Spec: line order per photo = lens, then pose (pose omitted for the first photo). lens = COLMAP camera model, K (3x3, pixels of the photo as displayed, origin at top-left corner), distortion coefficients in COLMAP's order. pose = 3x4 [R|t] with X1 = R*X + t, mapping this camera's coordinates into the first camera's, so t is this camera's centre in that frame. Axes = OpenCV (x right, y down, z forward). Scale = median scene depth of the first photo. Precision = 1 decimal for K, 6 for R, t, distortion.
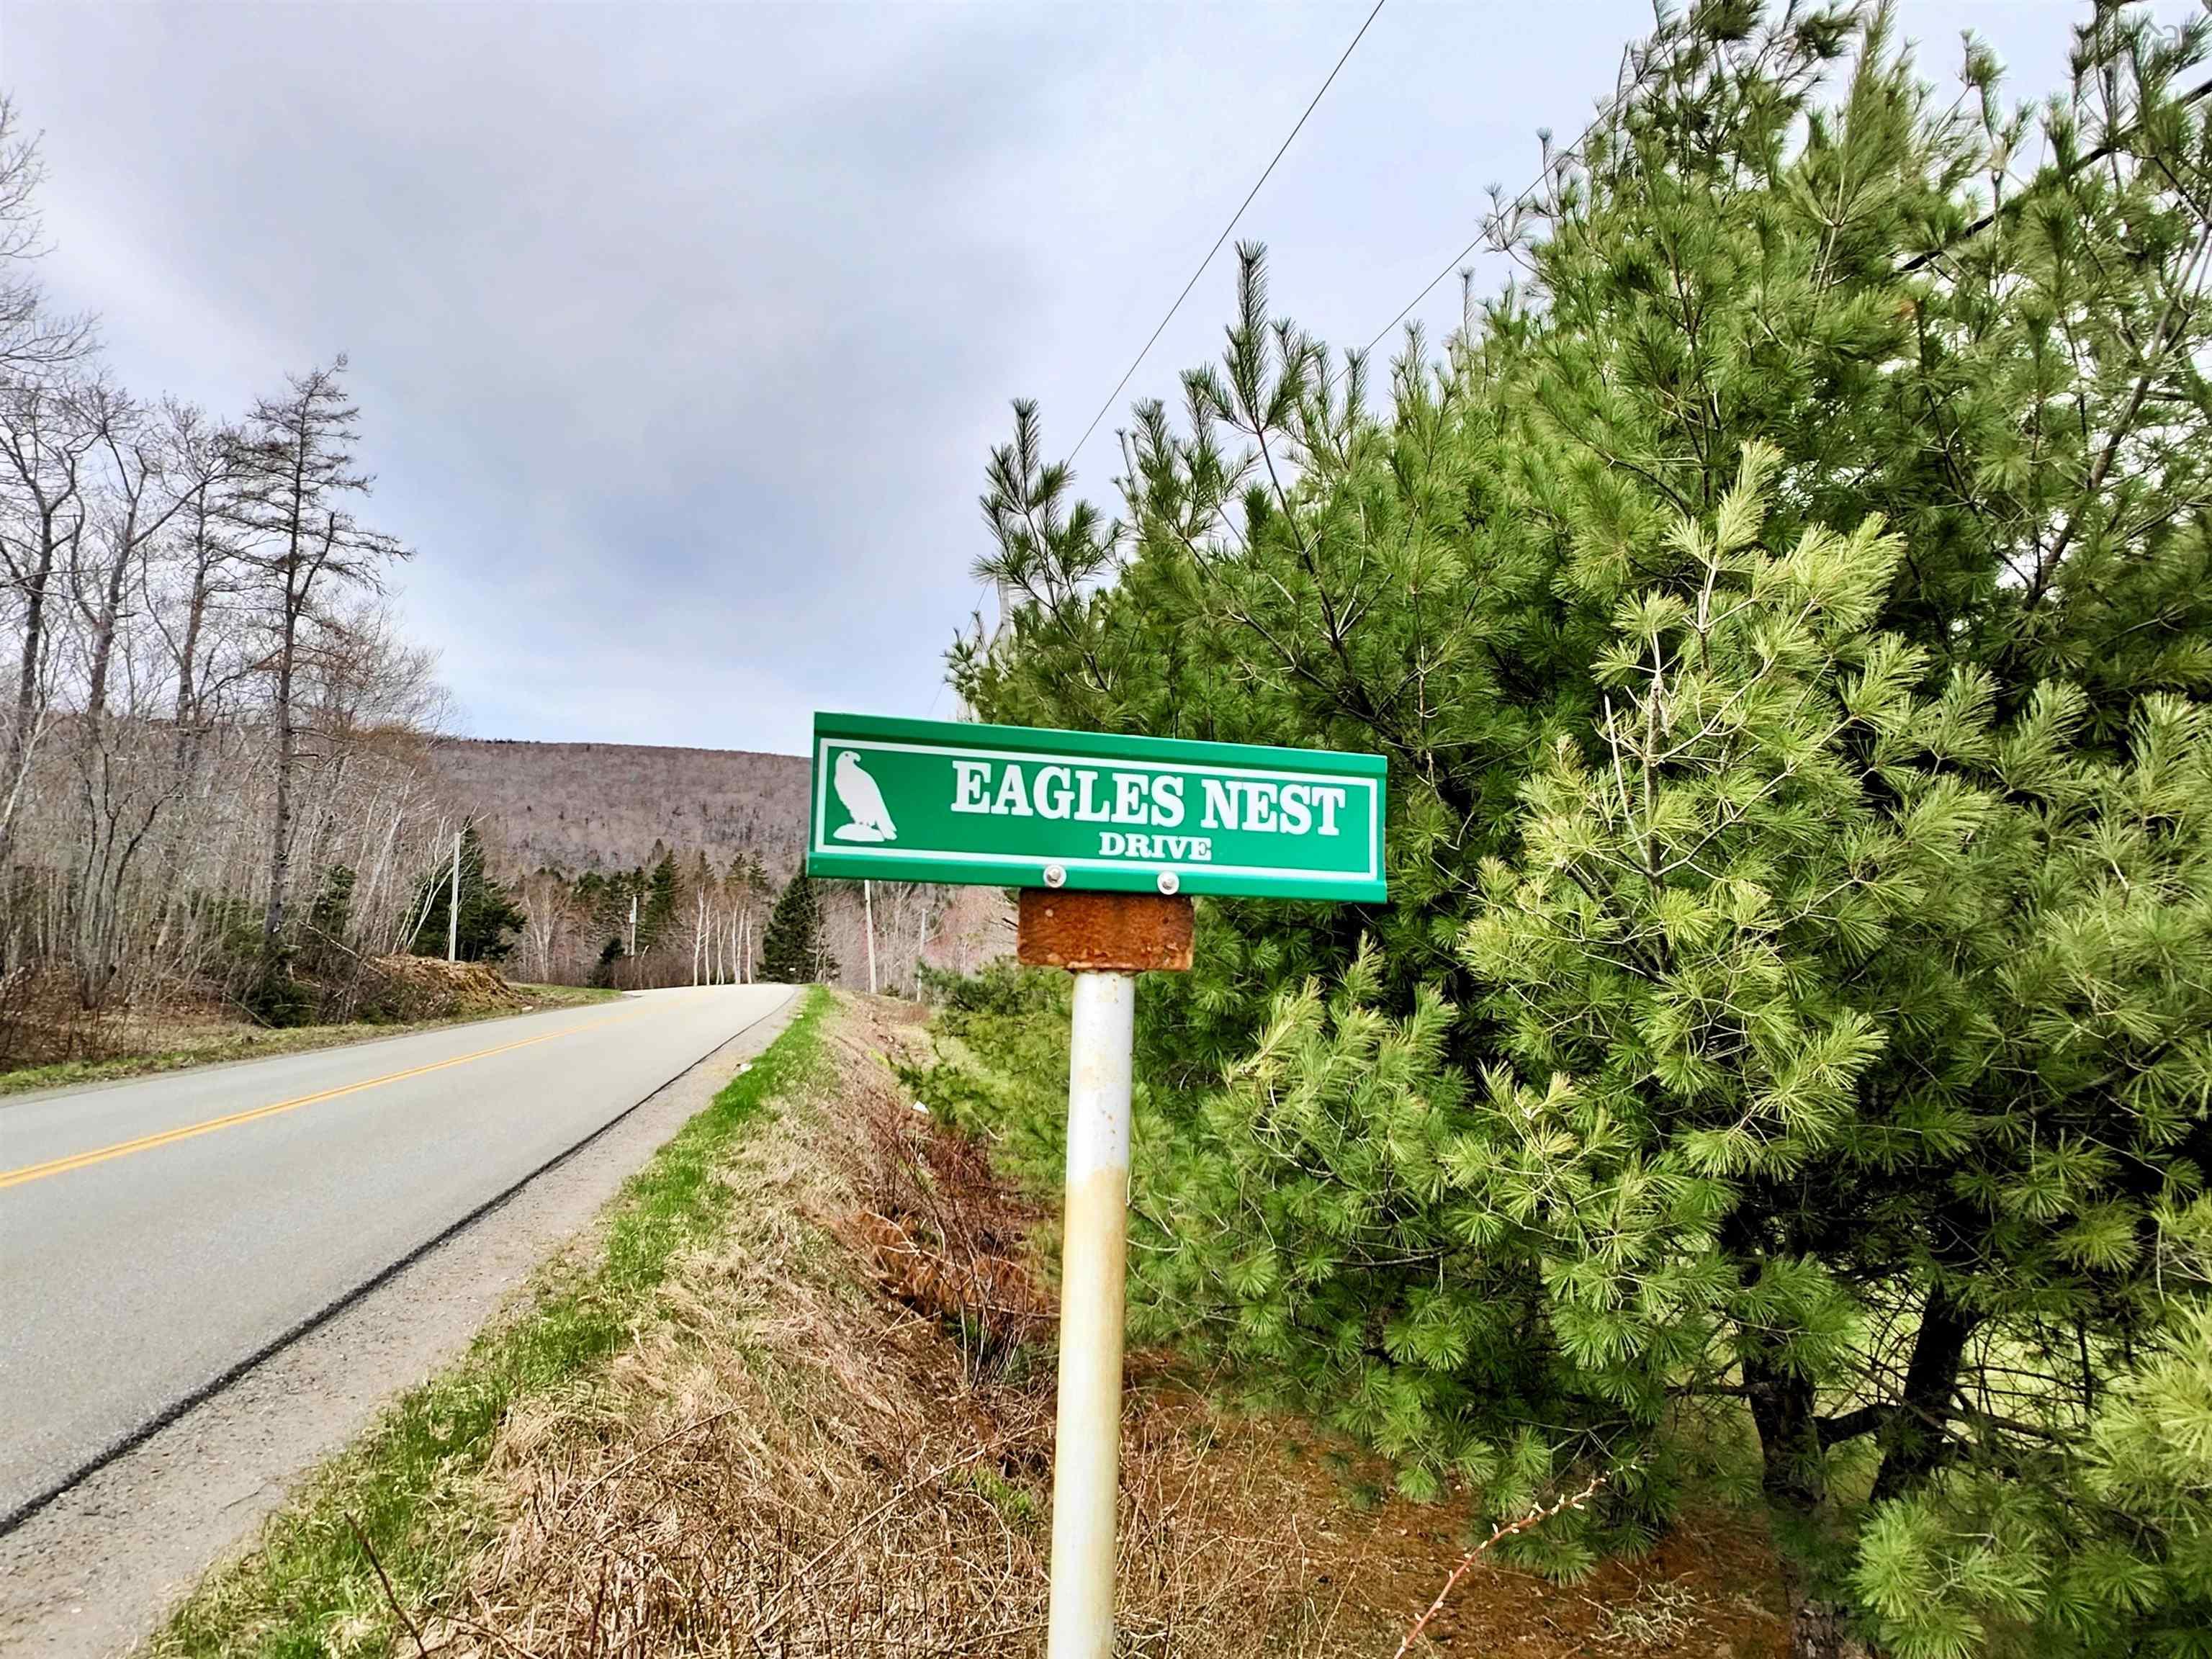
lens RADIAL K [[1565.3, 0, 1223.2], [0, 1565.3, 816.5], [0, 0, 1]] dist [-0.003751, -0.001195]
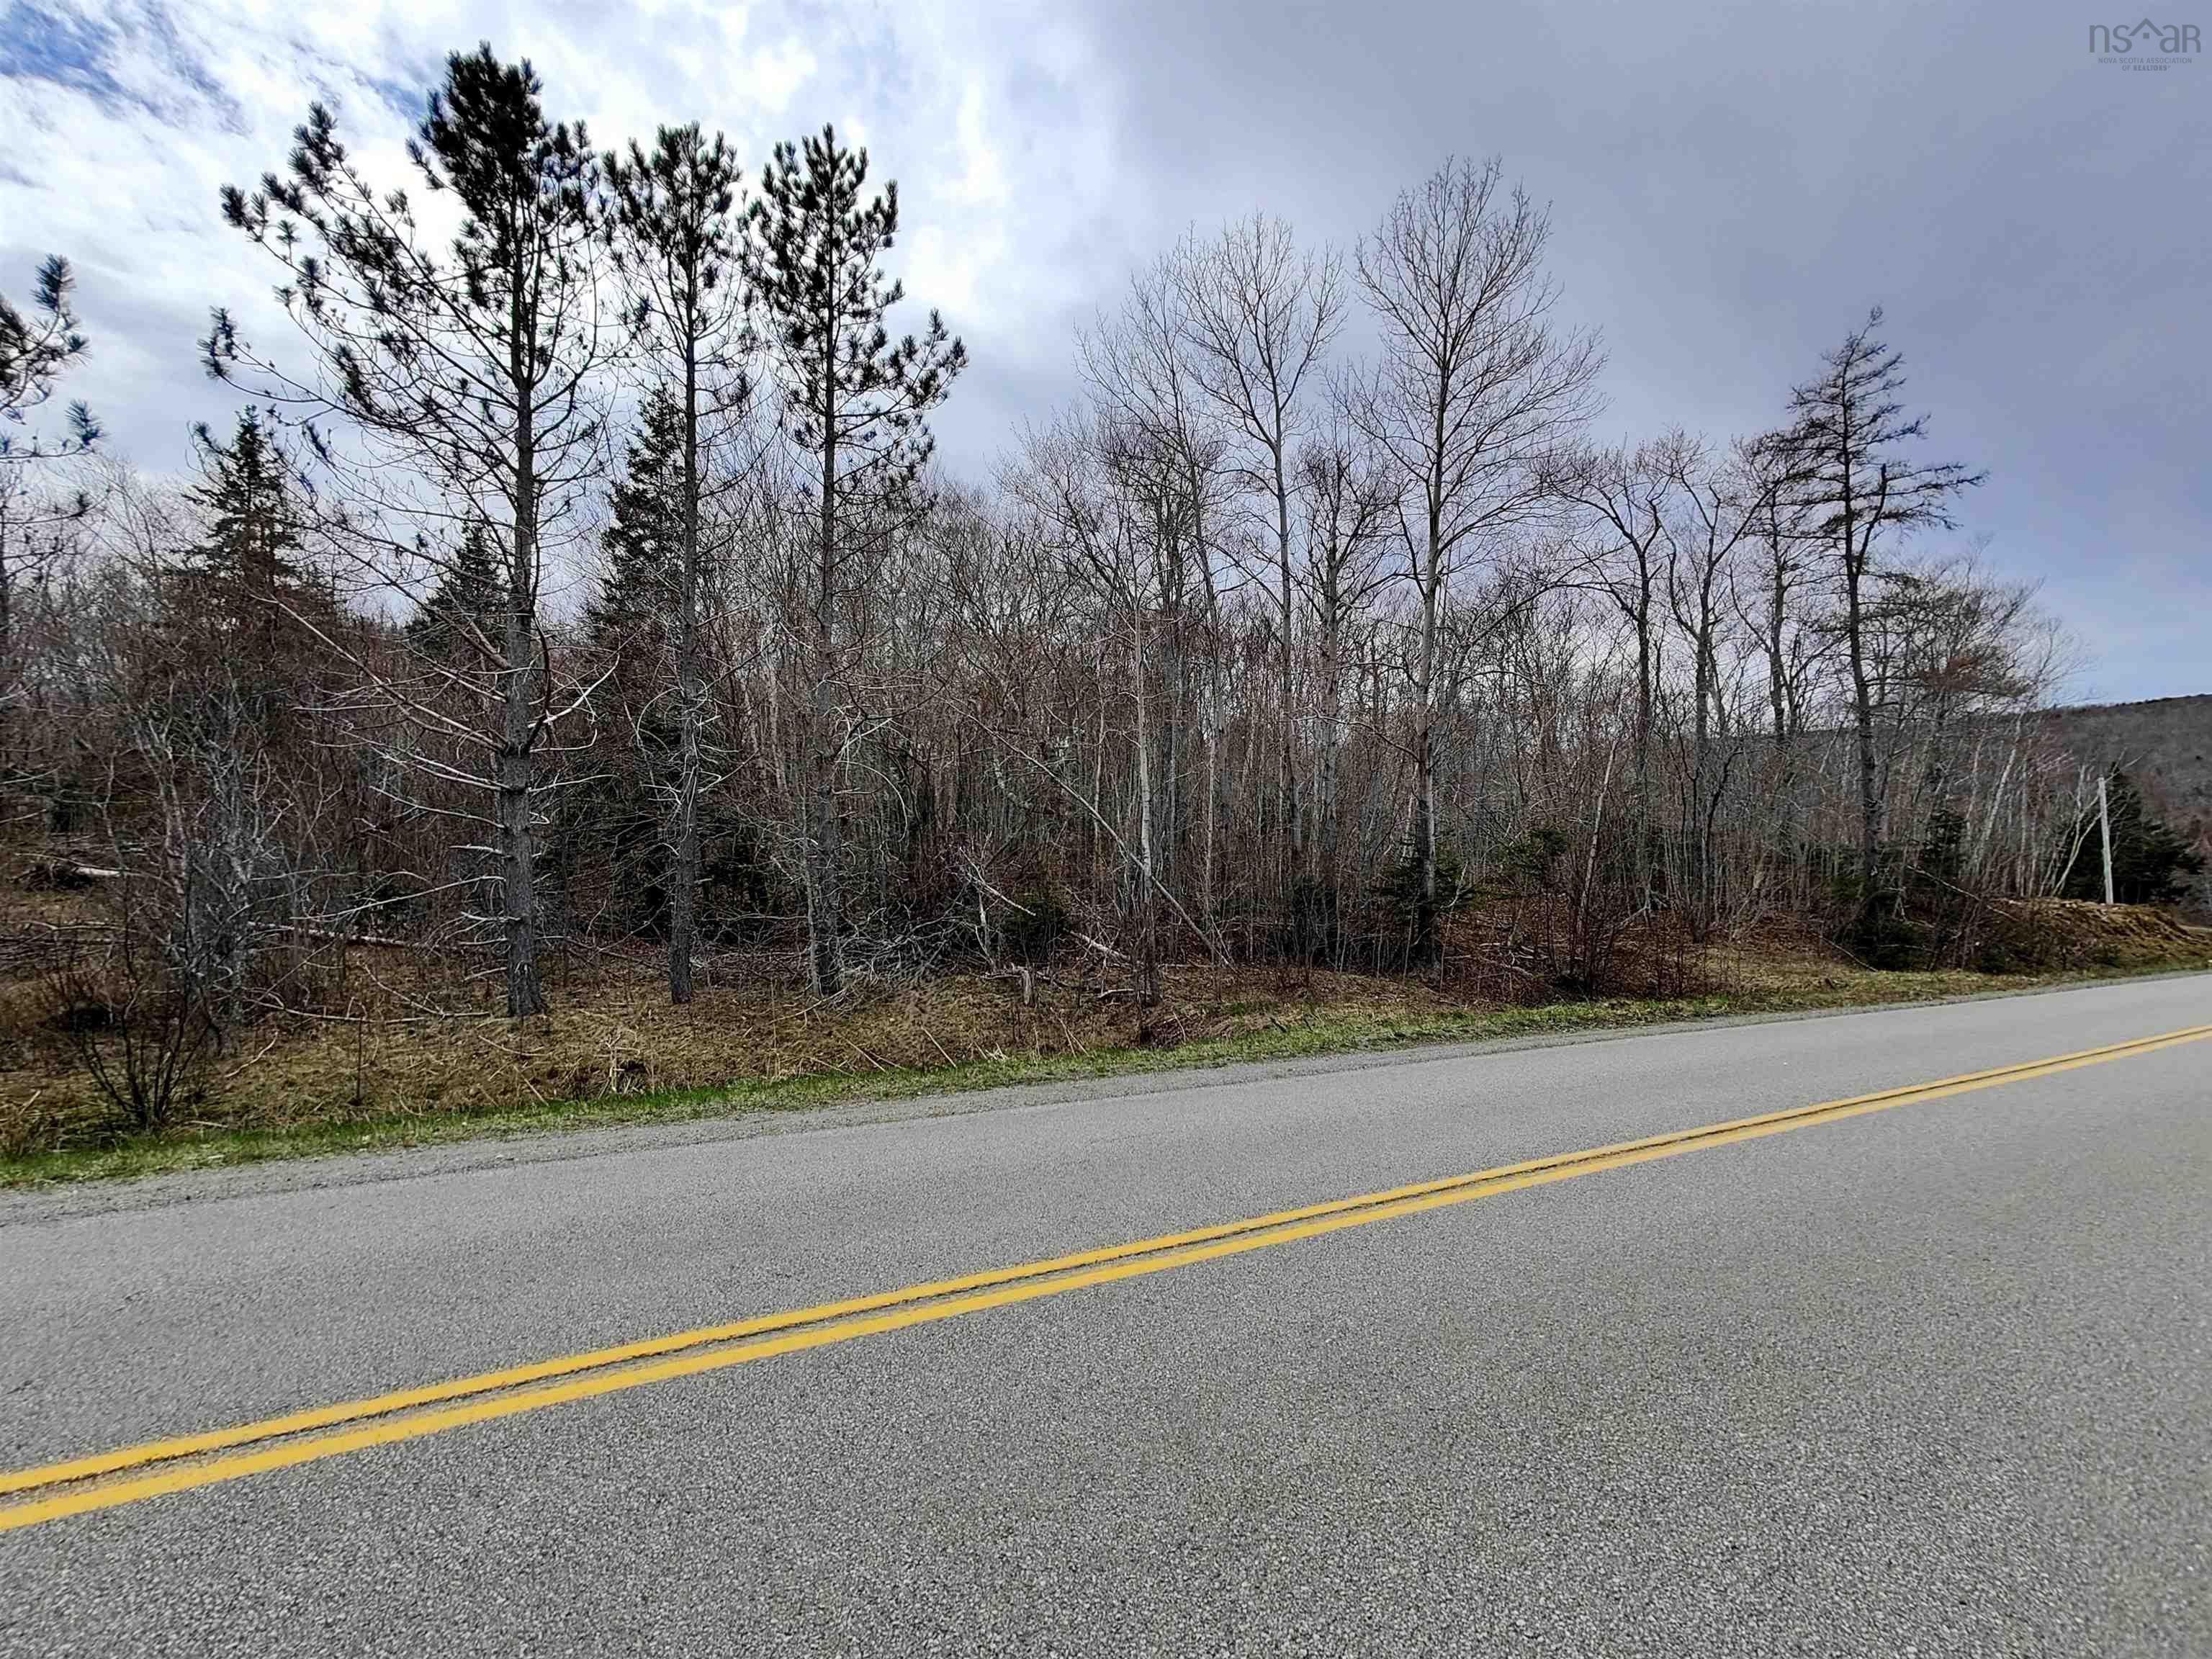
lens RADIAL K [[978.6, 0, 1106.2], [0, 978.6, 824.9], [0, 0, 1]] dist [0.009458, 0.000818]
pose [[0.307529, -0.070440, -0.948928, -0.118451], [0.084633, 0.995329, -0.046457, 0.024023], [0.947767, -0.066024, 0.312054, 0.272378]]
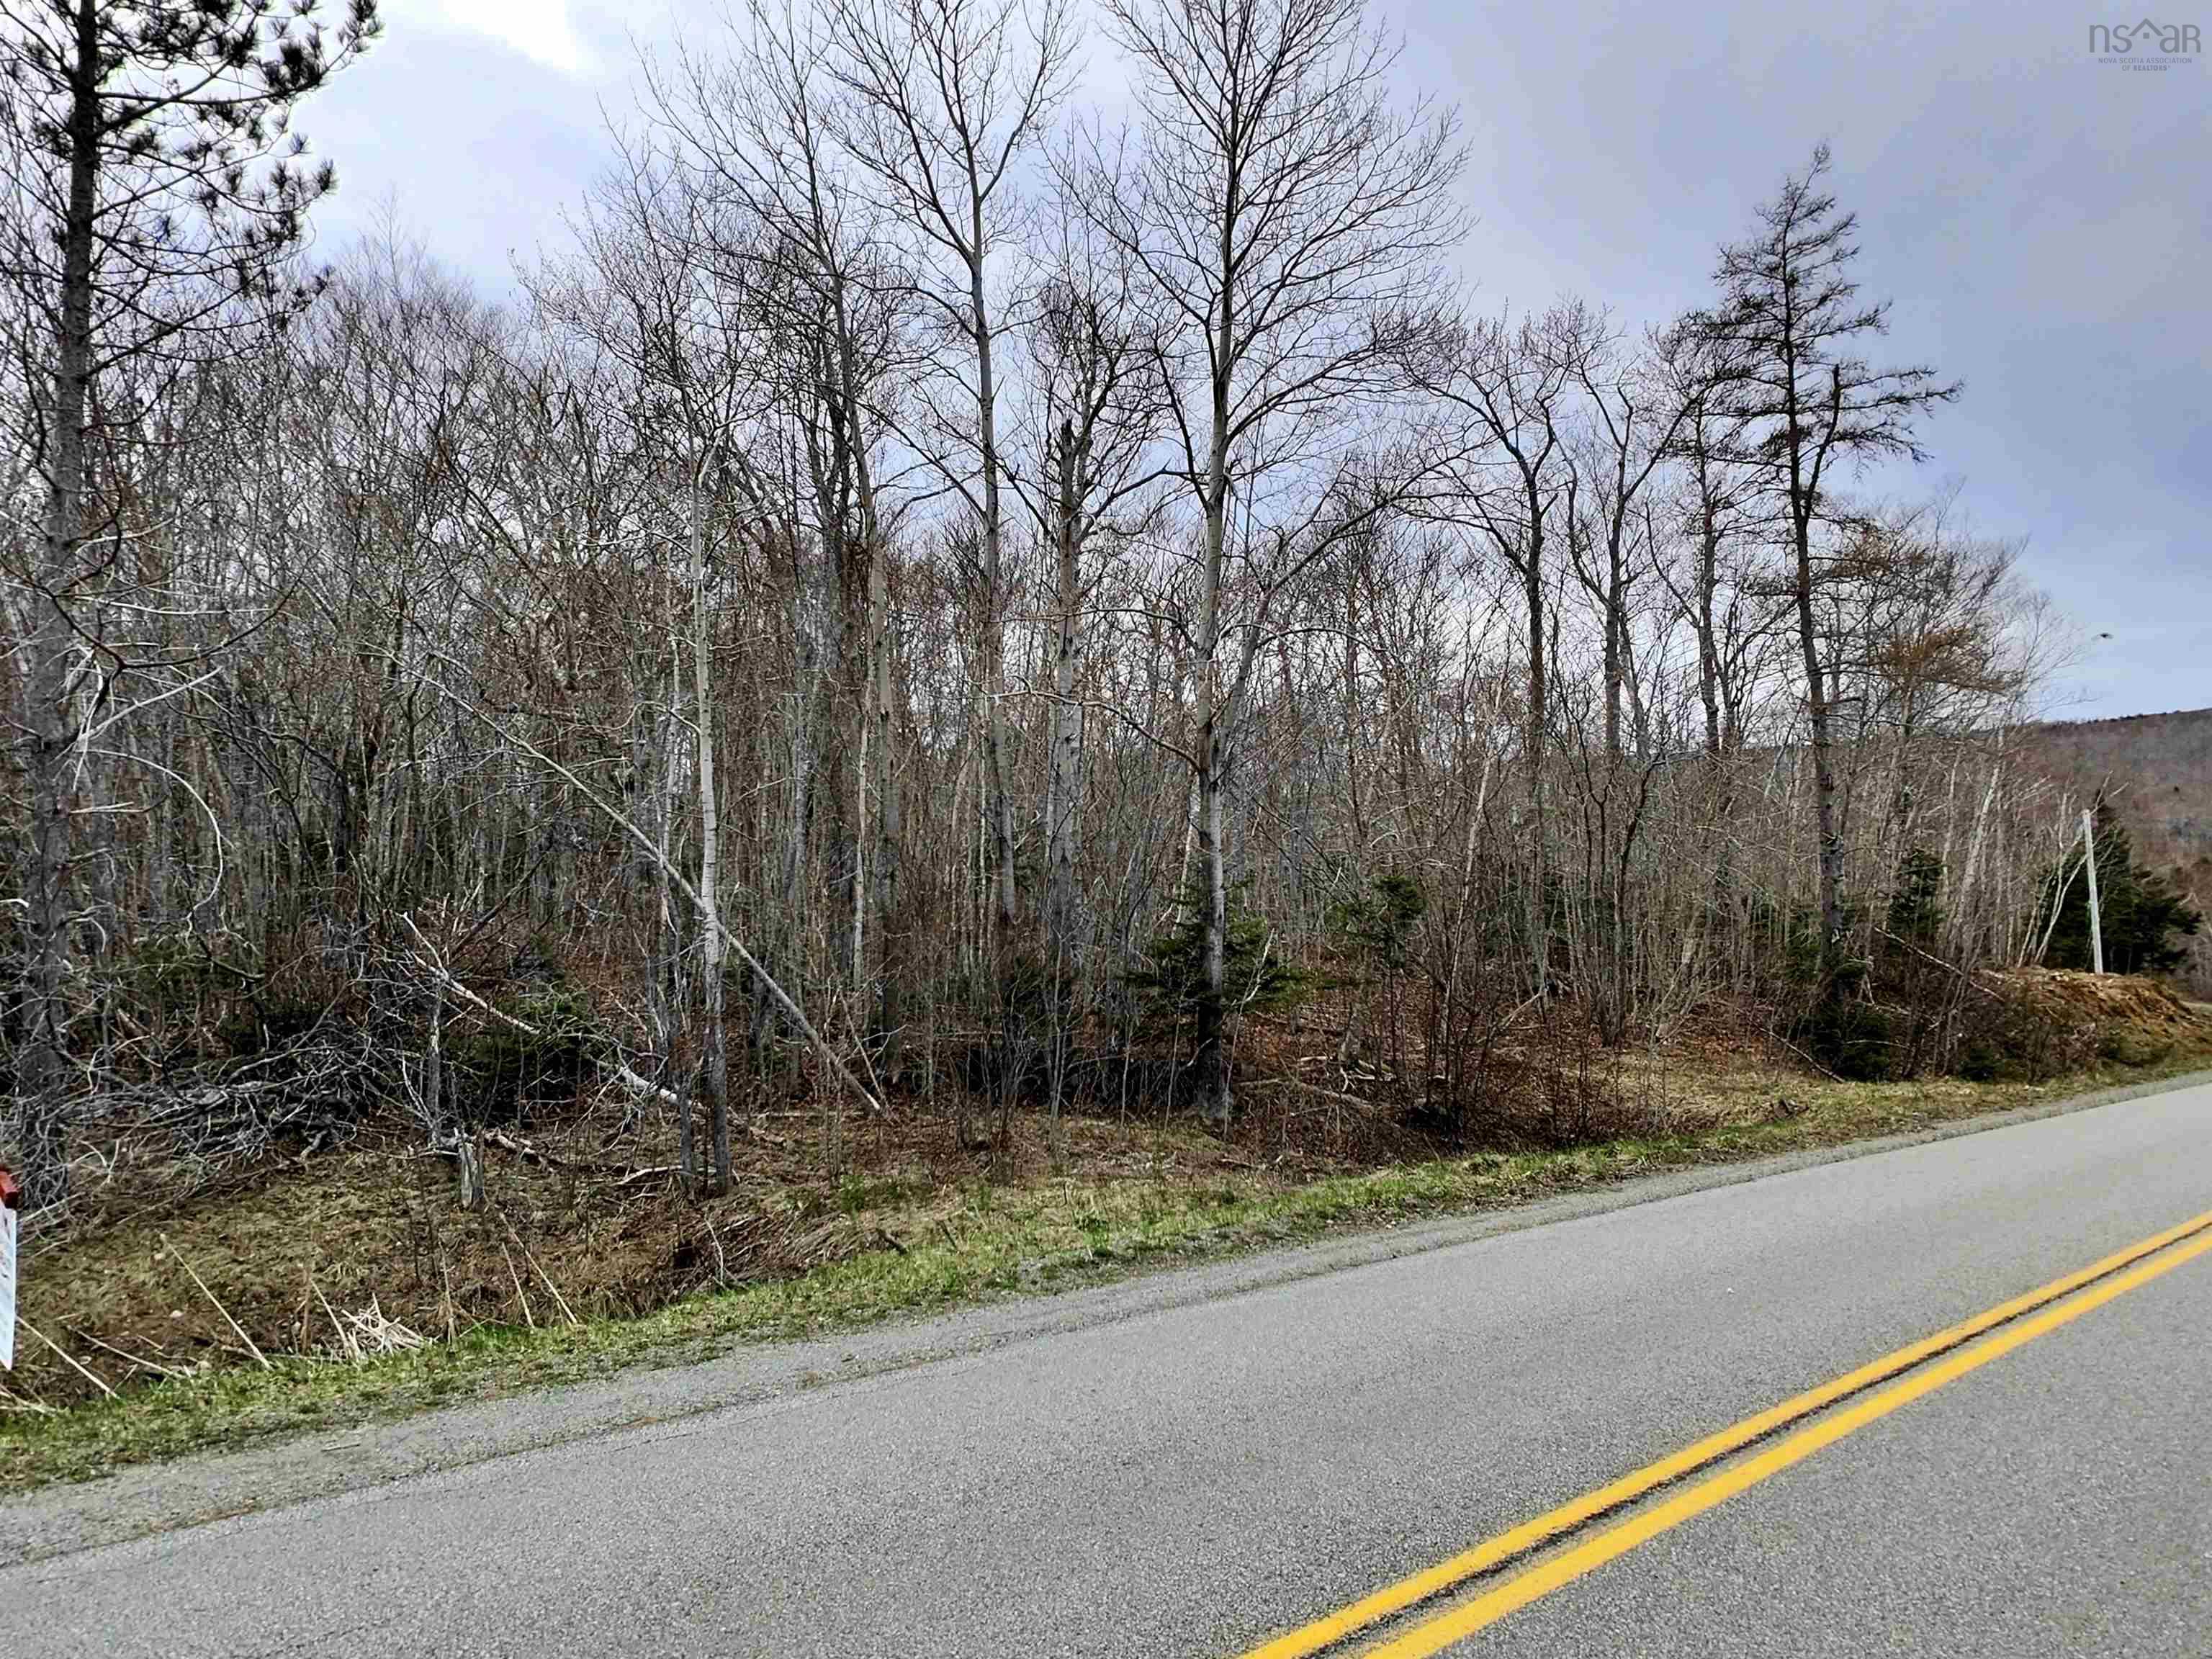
lens RADIAL K [[1436.1, 0, 1106.0], [0, 1436.1, 829.5], [0, 0, 1]] dist [0.007560, -0.003061]
pose [[0.489723, -0.098351, -0.866313, -0.159305], [0.094627, 0.993744, -0.059326, 0.025296], [0.866728, -0.052923, 0.495966, 0.325603]]
